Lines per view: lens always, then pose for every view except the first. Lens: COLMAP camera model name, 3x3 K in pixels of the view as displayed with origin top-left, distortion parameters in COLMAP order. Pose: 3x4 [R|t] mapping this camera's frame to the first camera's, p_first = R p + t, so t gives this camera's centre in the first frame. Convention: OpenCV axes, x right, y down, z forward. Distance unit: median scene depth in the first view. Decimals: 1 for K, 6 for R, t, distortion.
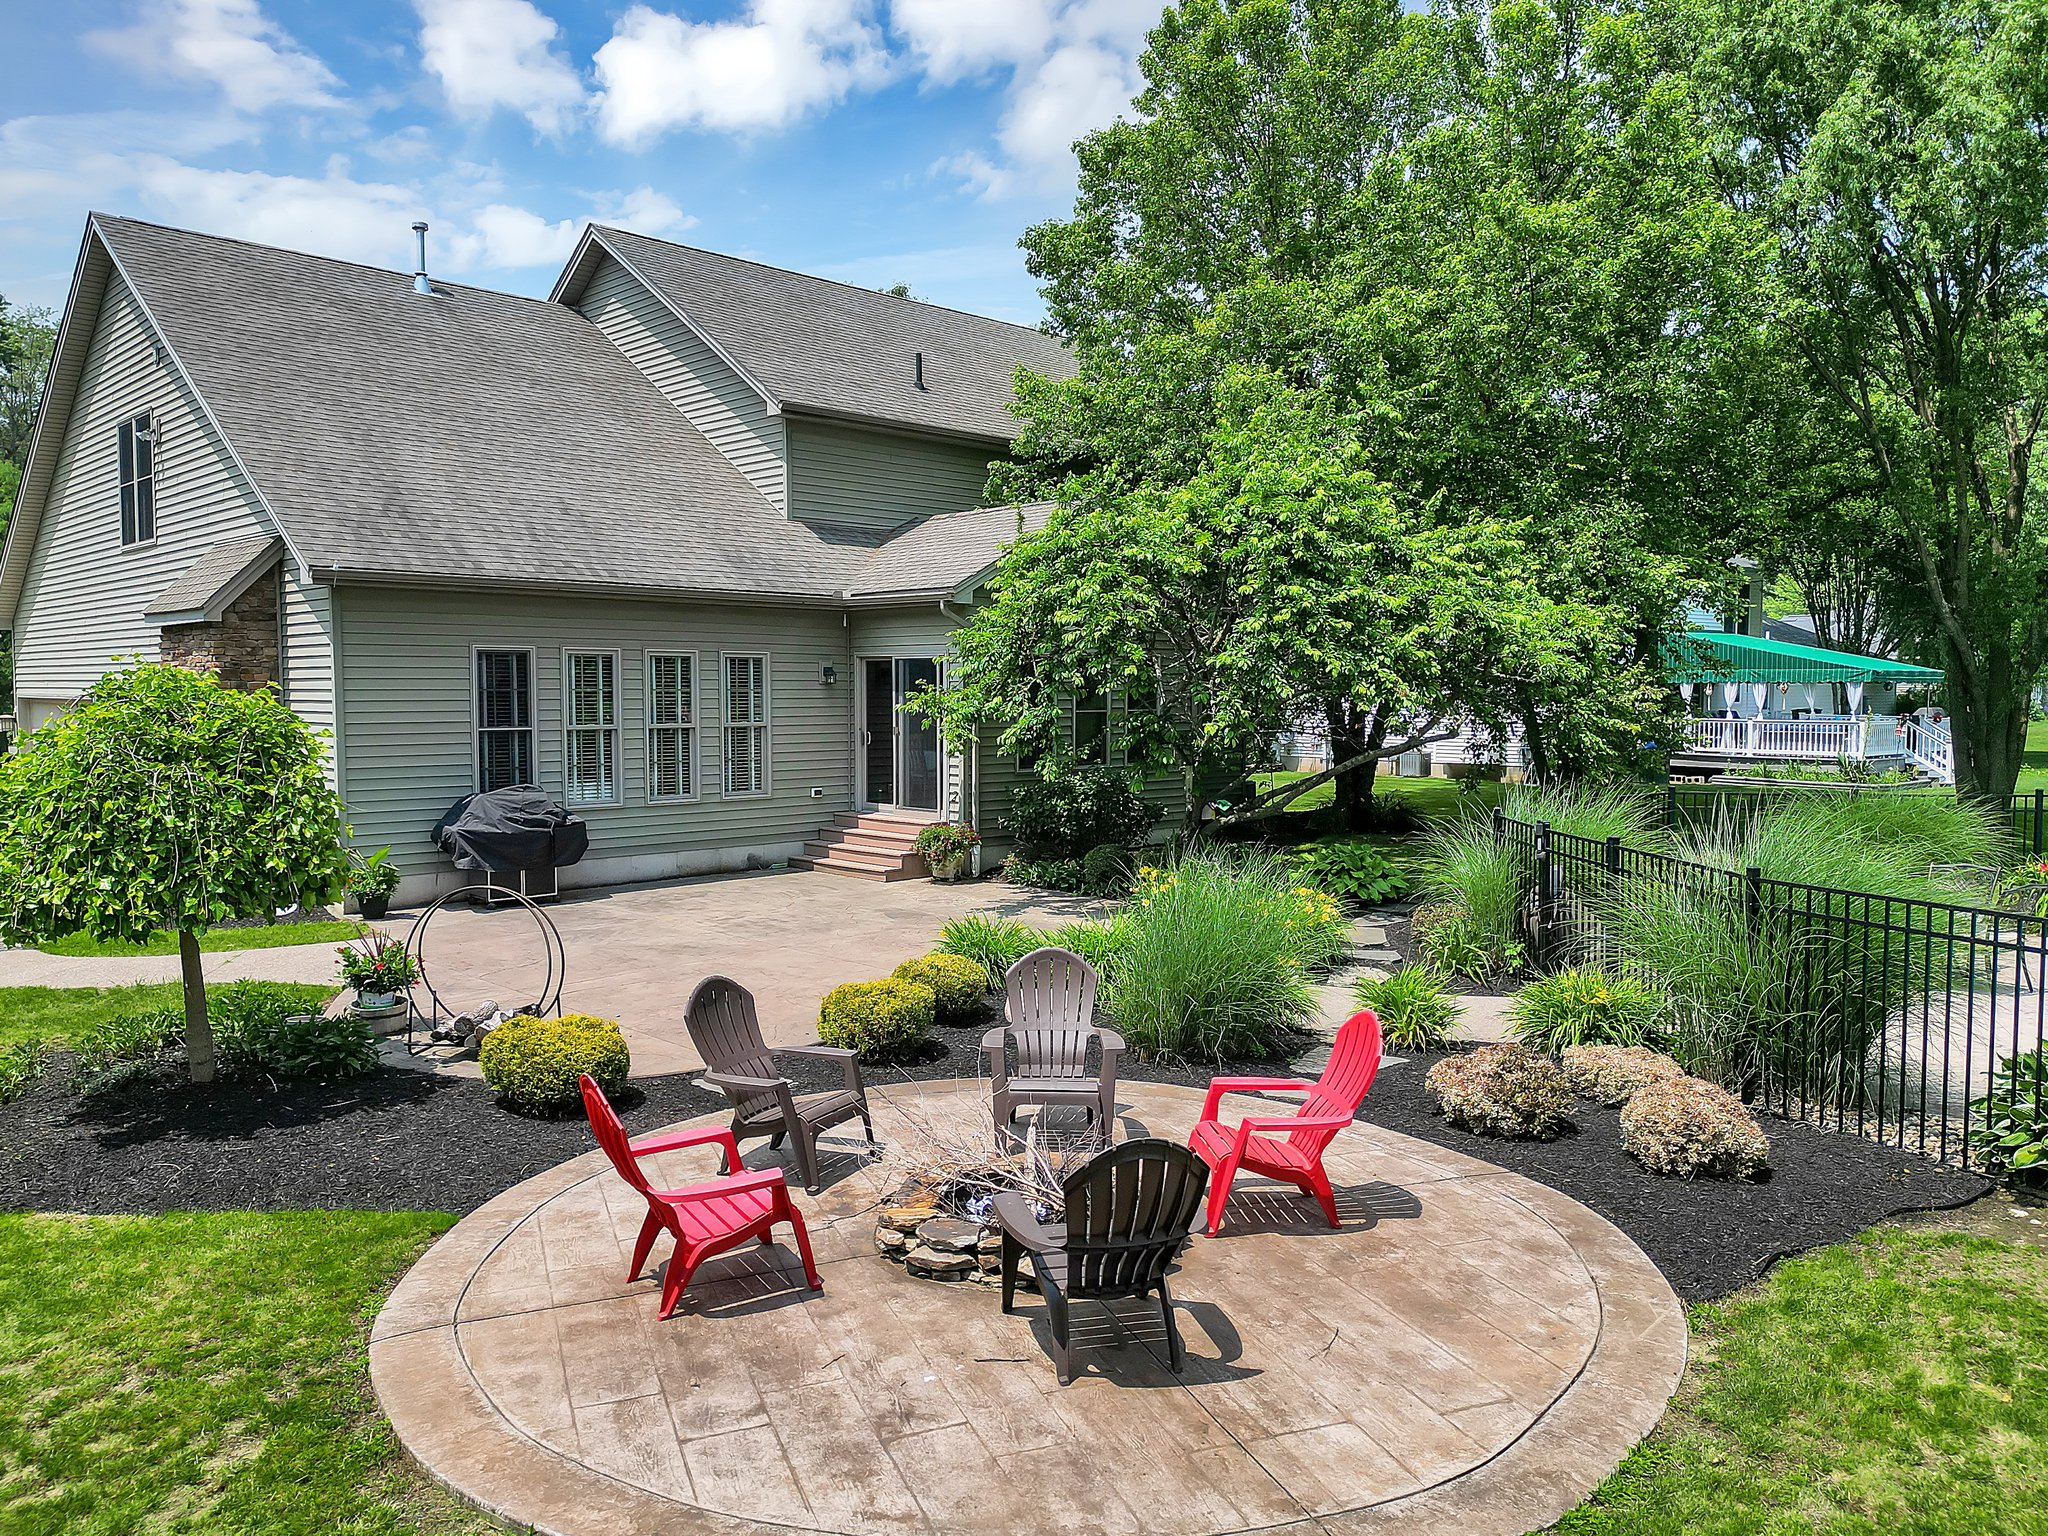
lens RADIAL K [[1492.2, 0, 1021.6], [0, 1492.2, 773.1], [0, 0, 1]] dist [0.082608, -0.082053]
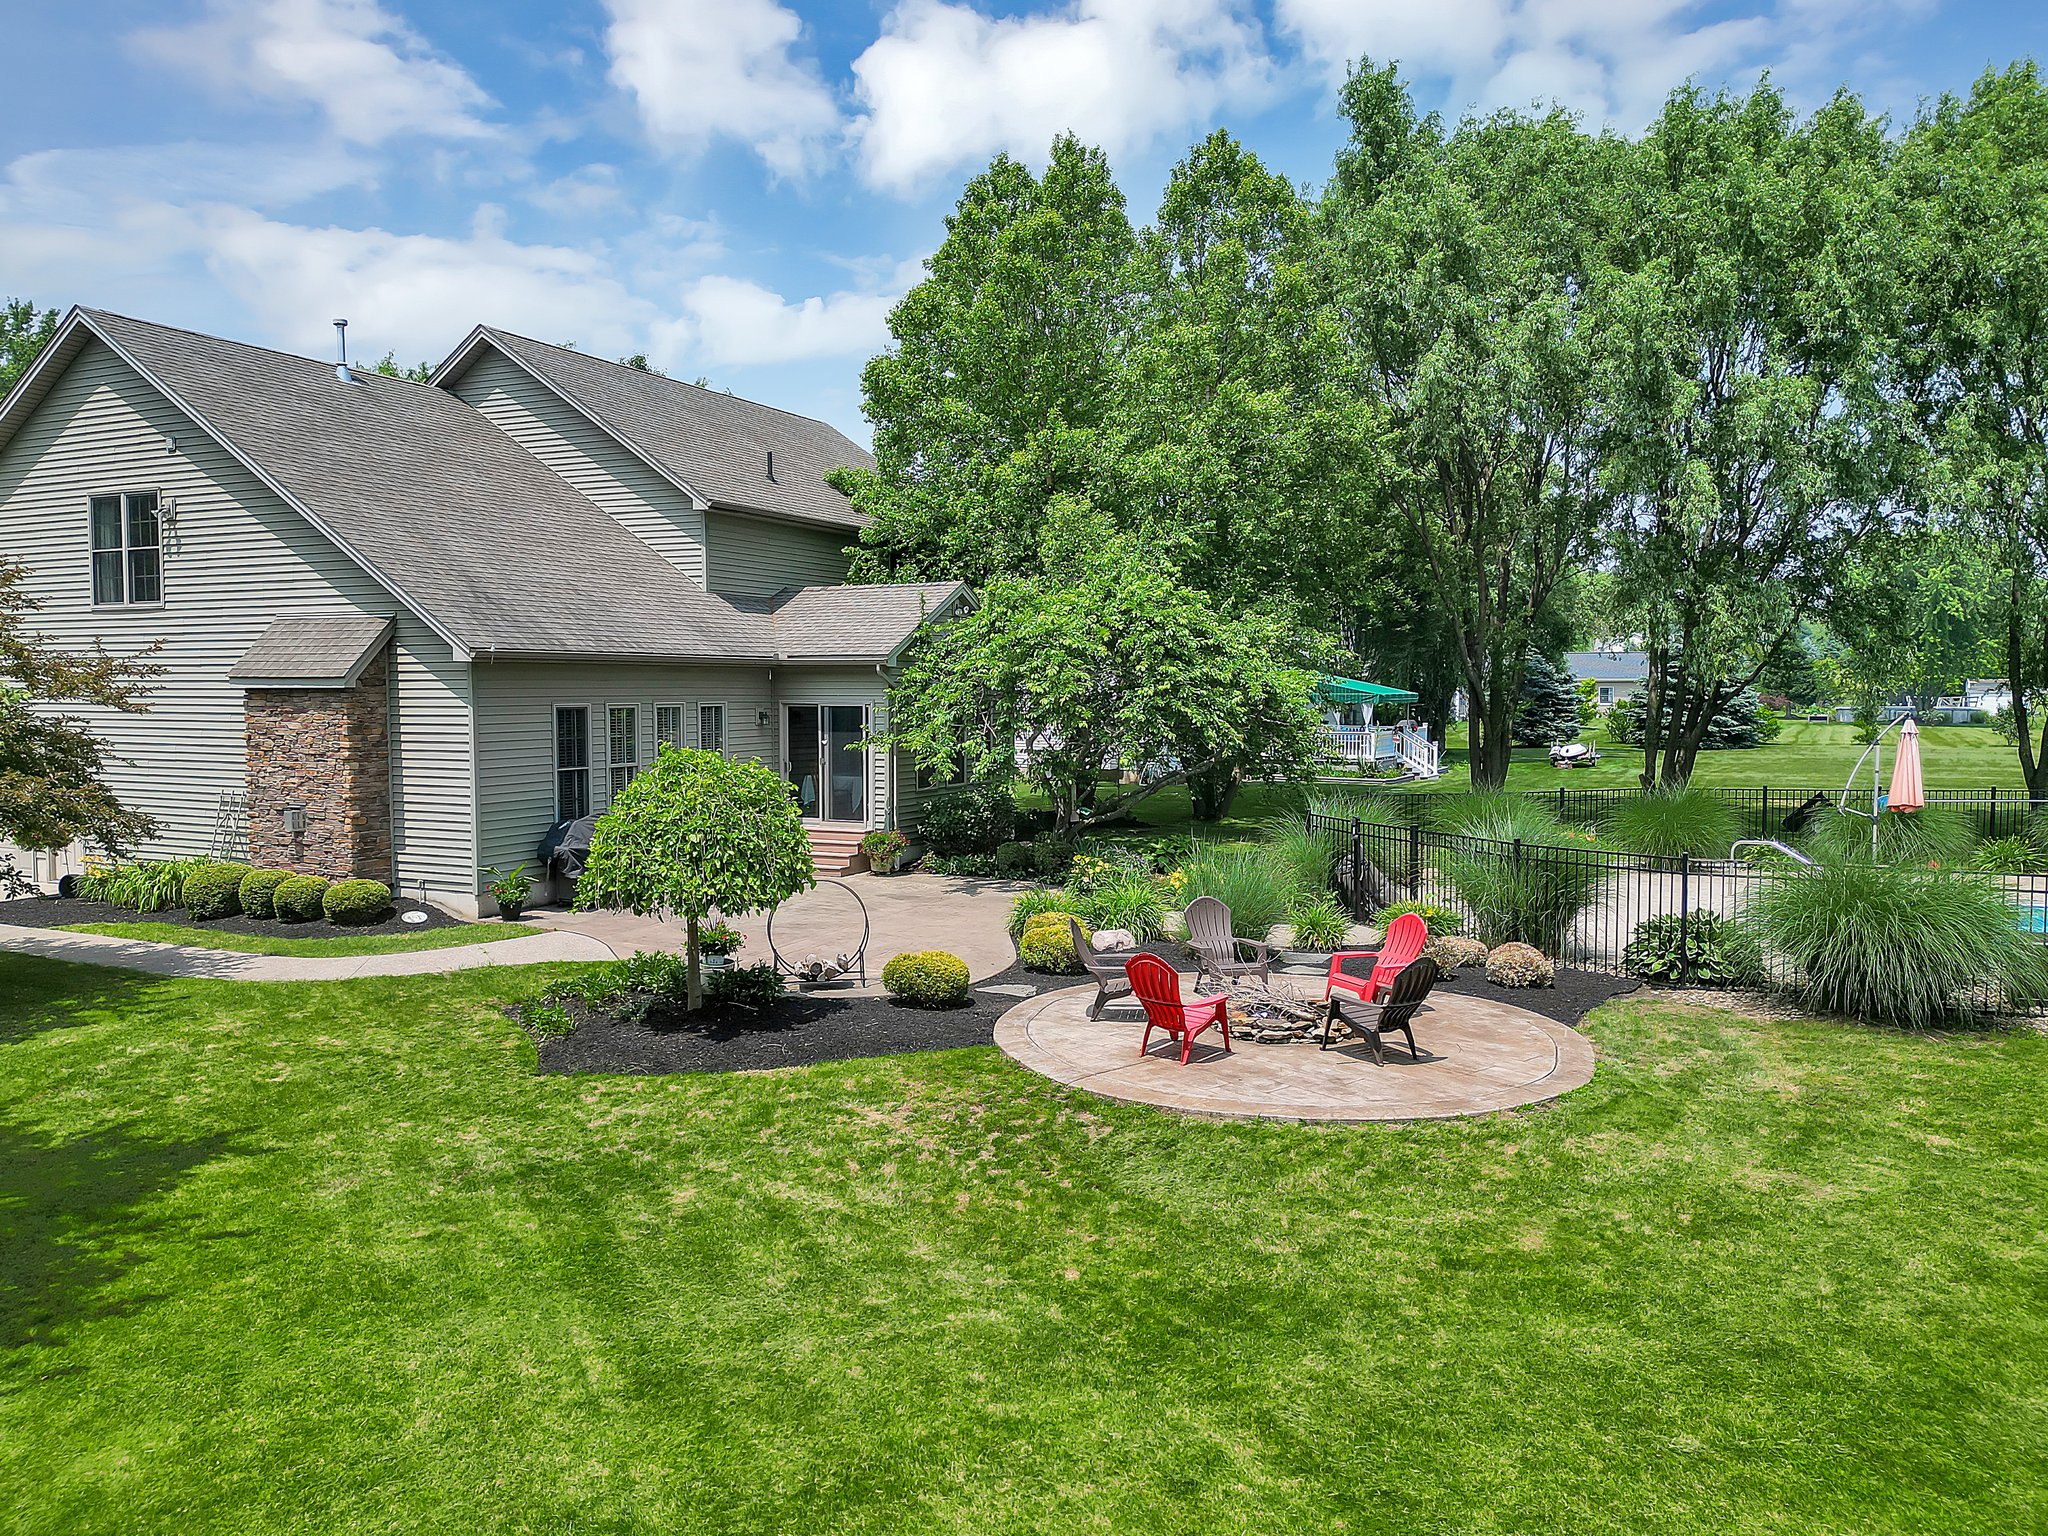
lens RADIAL K [[1492.2, 0, 1021.6], [0, 1492.2, 773.1], [0, 0, 1]] dist [0.082608, -0.082053]
pose [[0.941804, -0.020764, 0.335519, -0.397088], [0.020425, 0.999781, 0.004541, -0.022629], [-0.335540, 0.002576, 0.942022, -0.315931]]
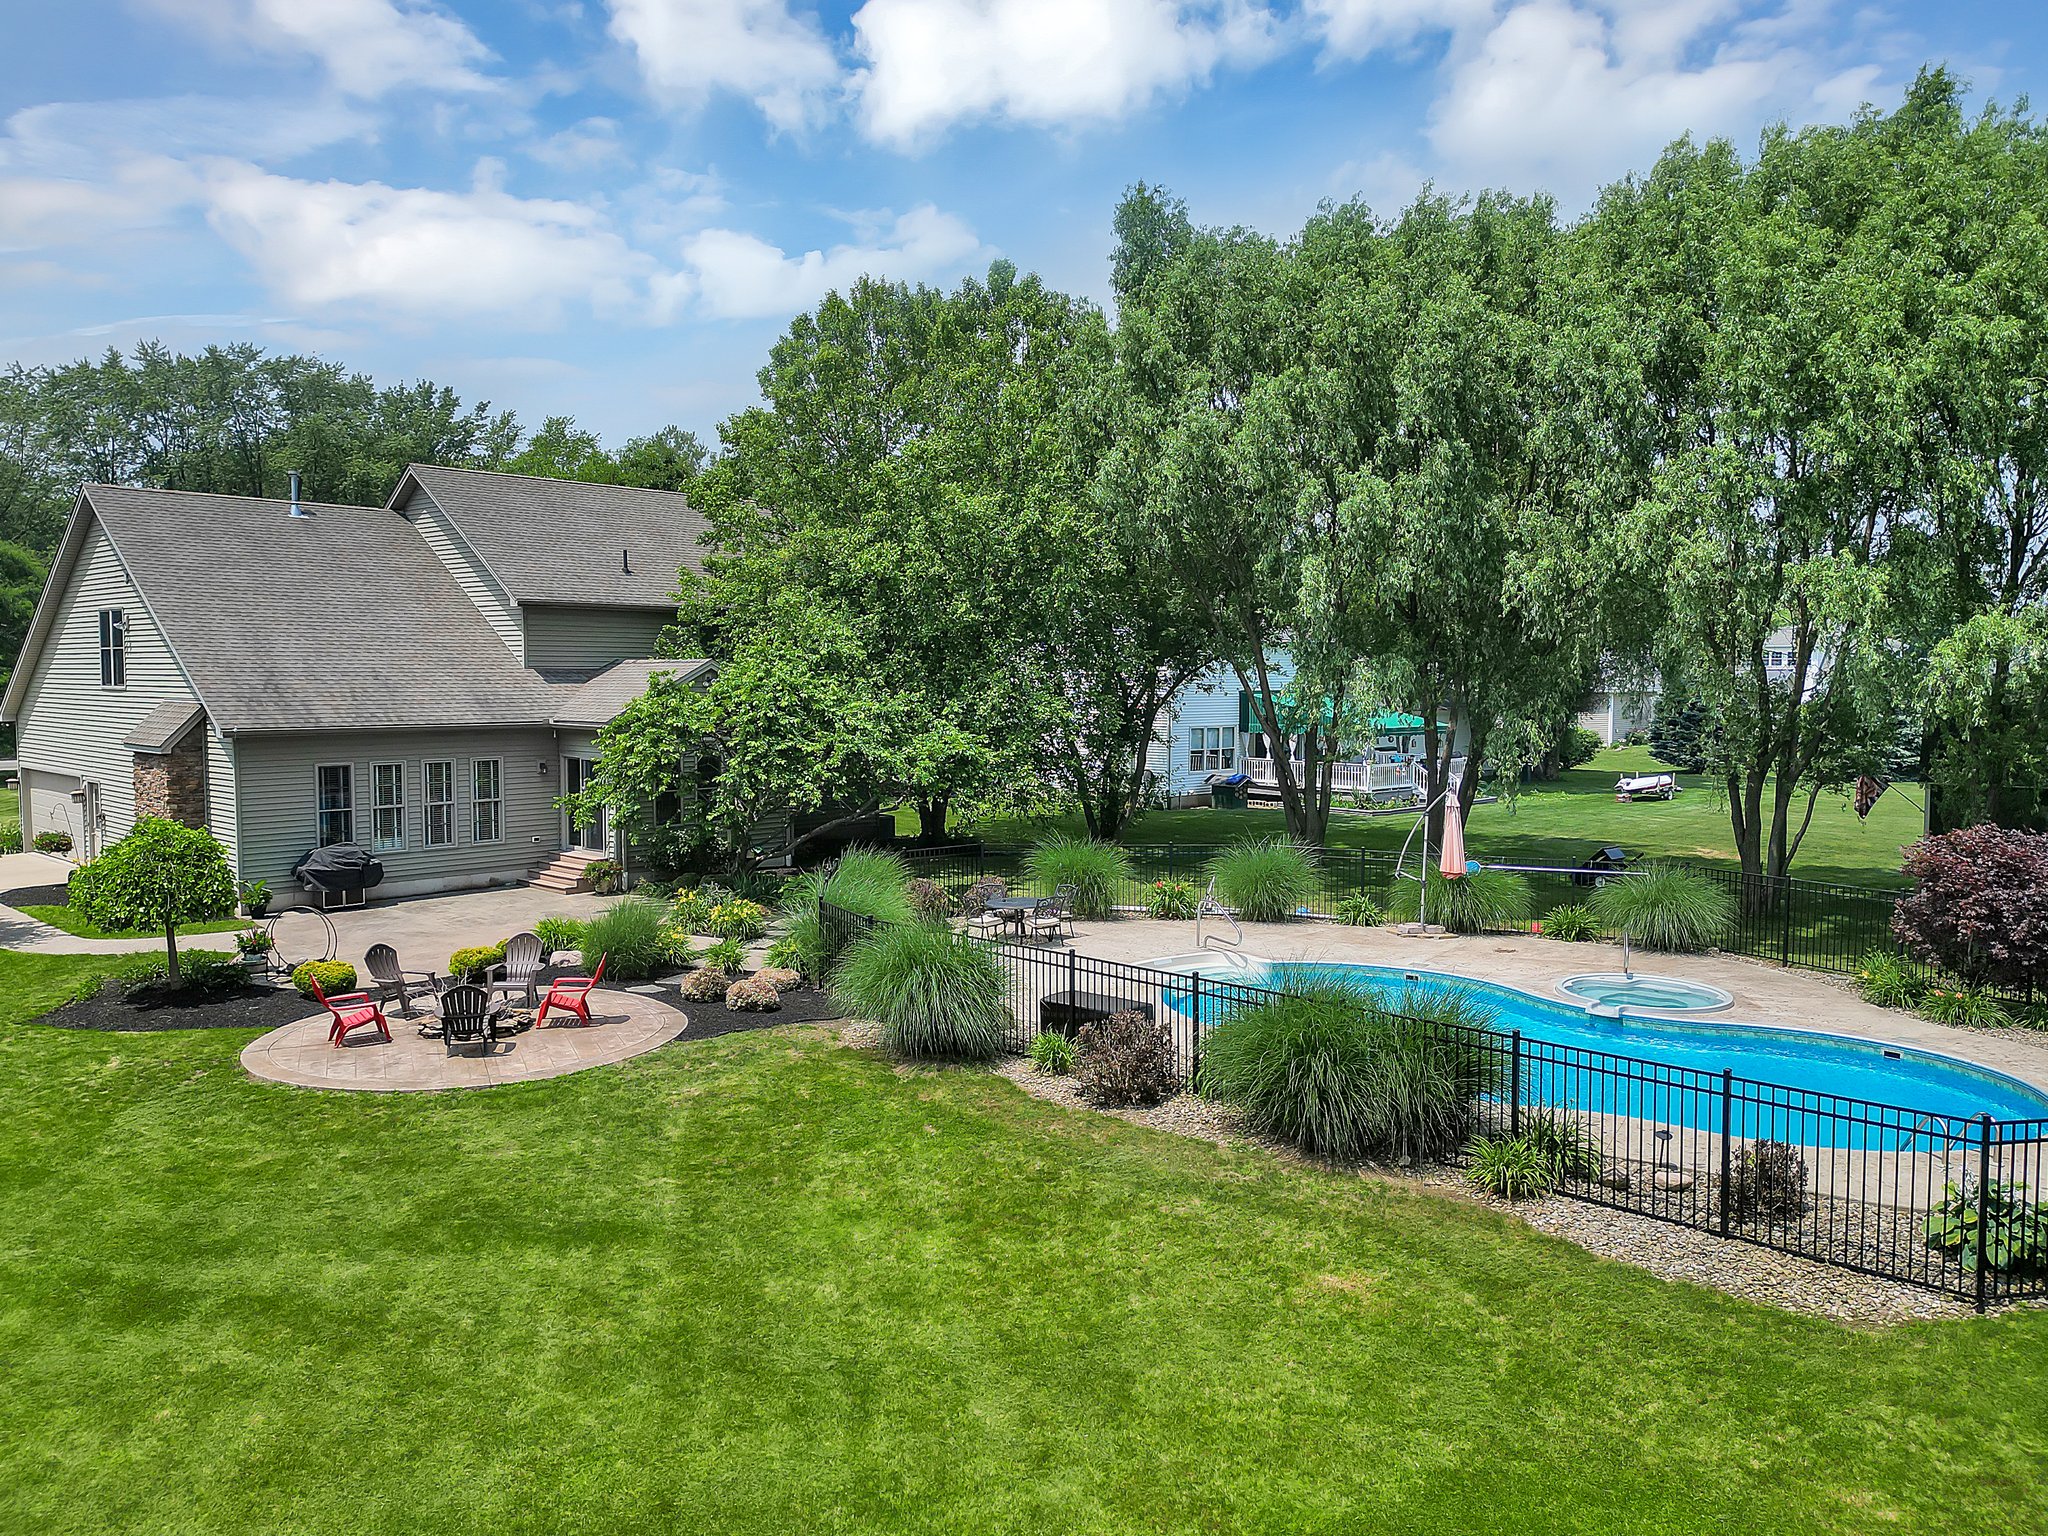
lens RADIAL K [[1502.8, 0, 1024.0], [0, 1502.8, 768.0], [0, 0, 1]] dist [0.077706, -0.063968]
pose [[0.999061, -0.000404, 0.043333, 0.373279], [0.000085, 0.999973, 0.007373, -0.088624], [-0.043335, -0.007363, 0.999033, -0.790137]]
